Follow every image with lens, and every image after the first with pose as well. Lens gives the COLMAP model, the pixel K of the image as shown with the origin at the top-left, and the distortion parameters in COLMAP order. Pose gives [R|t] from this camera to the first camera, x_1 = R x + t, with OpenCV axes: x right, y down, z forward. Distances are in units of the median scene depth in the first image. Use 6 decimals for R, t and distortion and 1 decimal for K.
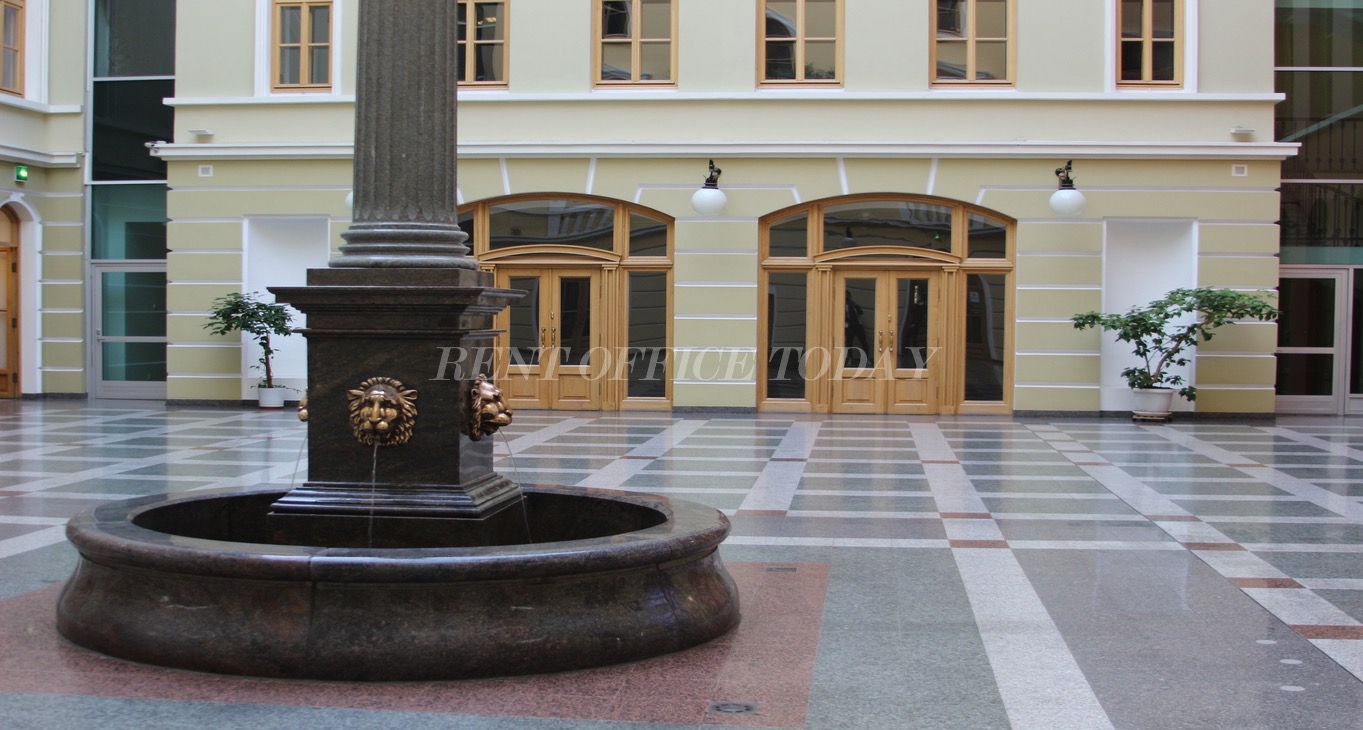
lens RADIAL K [[1735.4, 0, 681.5], [0, 1735.4, 365.0], [0, 0, 1]] dist [-0.150440, 0.075763]
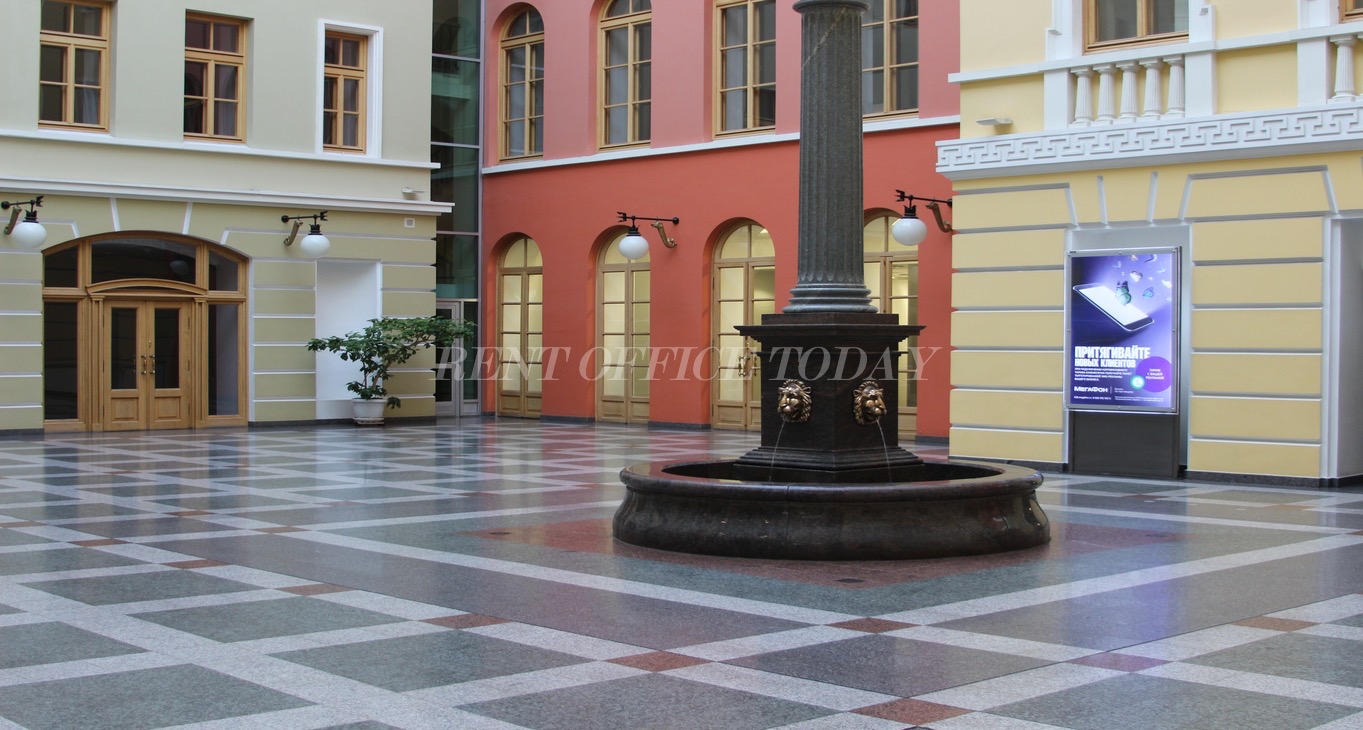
lens RADIAL K [[1735.4, 0, 681.5], [0, 1735.4, 365.0], [0, 0, 1]] dist [-0.150440, 0.075763]
pose [[0.661609, -0.015491, 0.749689, -0.483073], [0.026730, 0.999638, -0.002934, -0.001033], [-0.749373, 0.021980, 0.661784, 0.016559]]
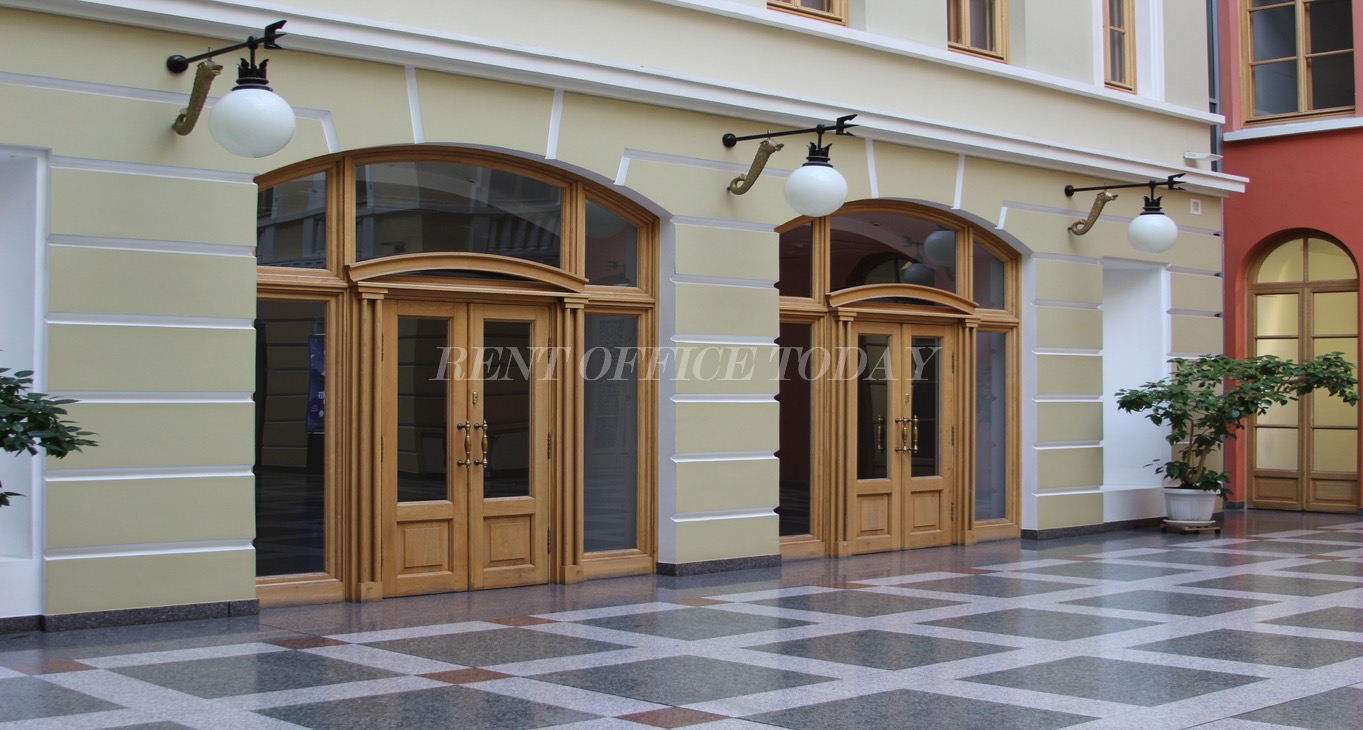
lens RADIAL K [[1735.4, 0, 681.5], [0, 1735.4, 365.0], [0, 0, 1]] dist [-0.150440, 0.075763]
pose [[0.663683, 0.006619, 0.747985, -0.412655], [0.021020, 0.999401, -0.027495, -0.023862], [-0.747719, 0.033971, 0.663146, 0.646942]]
